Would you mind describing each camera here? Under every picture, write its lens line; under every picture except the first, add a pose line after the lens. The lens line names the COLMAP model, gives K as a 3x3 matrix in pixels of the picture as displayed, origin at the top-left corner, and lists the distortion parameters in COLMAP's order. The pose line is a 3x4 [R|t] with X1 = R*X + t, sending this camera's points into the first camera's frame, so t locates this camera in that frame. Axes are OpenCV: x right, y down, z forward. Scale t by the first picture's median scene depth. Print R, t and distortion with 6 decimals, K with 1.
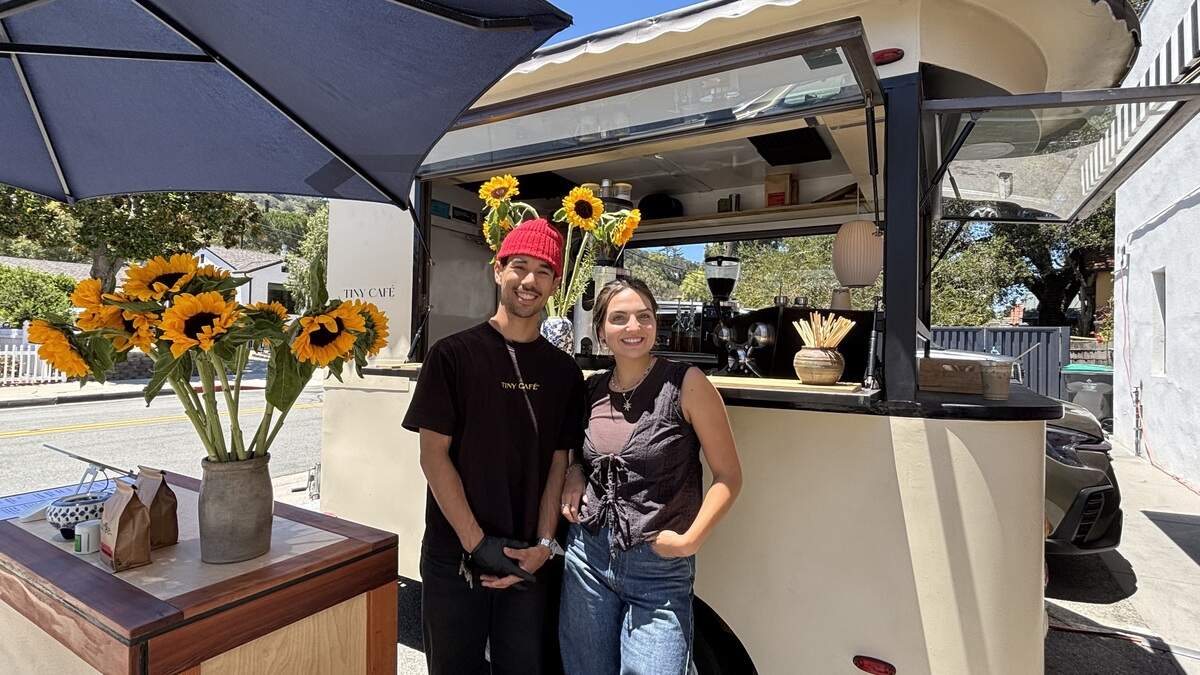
lens RADIAL K [[583.2, 0, 600.0], [0, 583.2, 337.5], [0, 0, 1]] dist [0.014771, 0.000051]
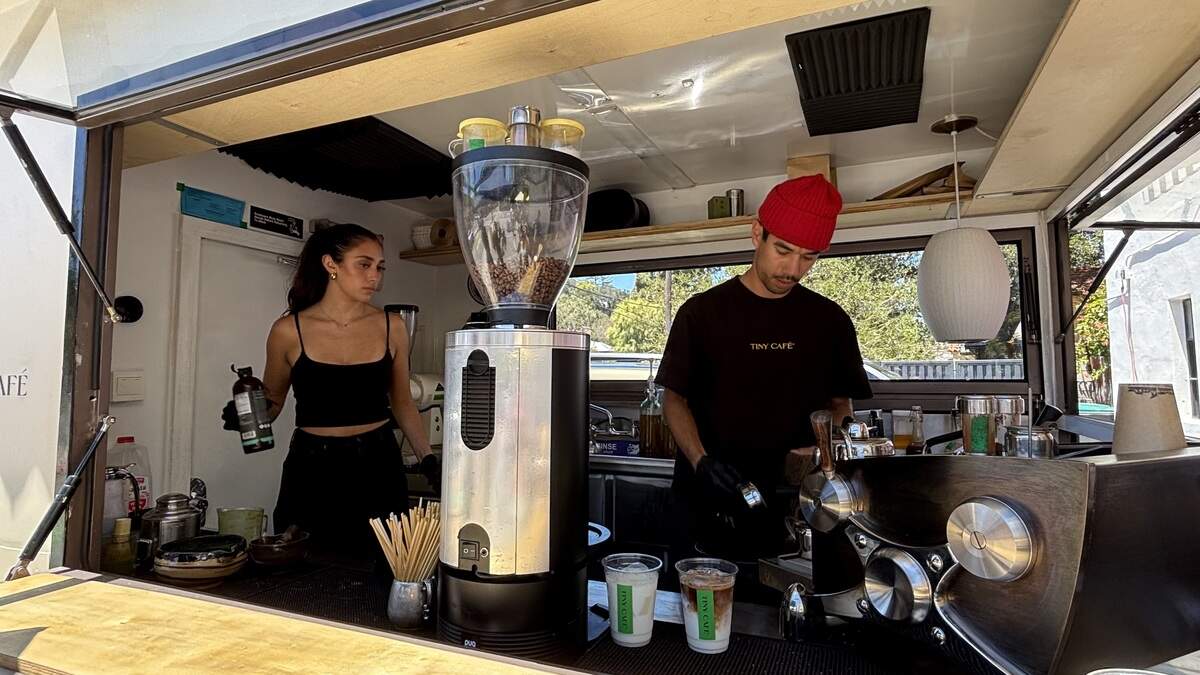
lens RADIAL K [[639.2, 0, 600.0], [0, 639.2, 337.5], [0, 0, 1]] dist [0.024770, 0.000469]
pose [[0.992848, -0.018660, 0.117919, 0.005841], [0.025202, 0.998210, -0.054235, -0.055893], [-0.116696, 0.056818, 0.991541, 0.352068]]
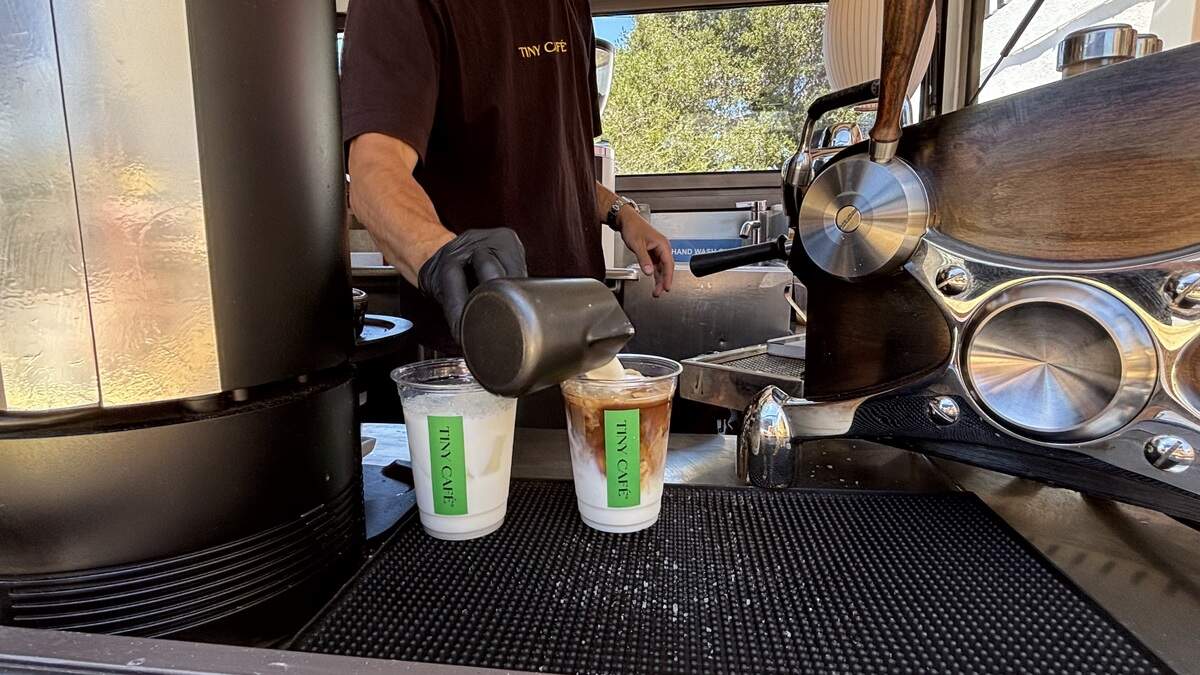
lens RADIAL K [[639.2, 0, 600.0], [0, 639.2, 337.5], [0, 0, 1]] dist [0.024770, 0.000469]
pose [[0.924502, -0.092629, 0.369751, 0.029414], [0.031257, 0.985180, 0.168651, -0.001319], [-0.379893, -0.144360, 0.913697, 0.502560]]
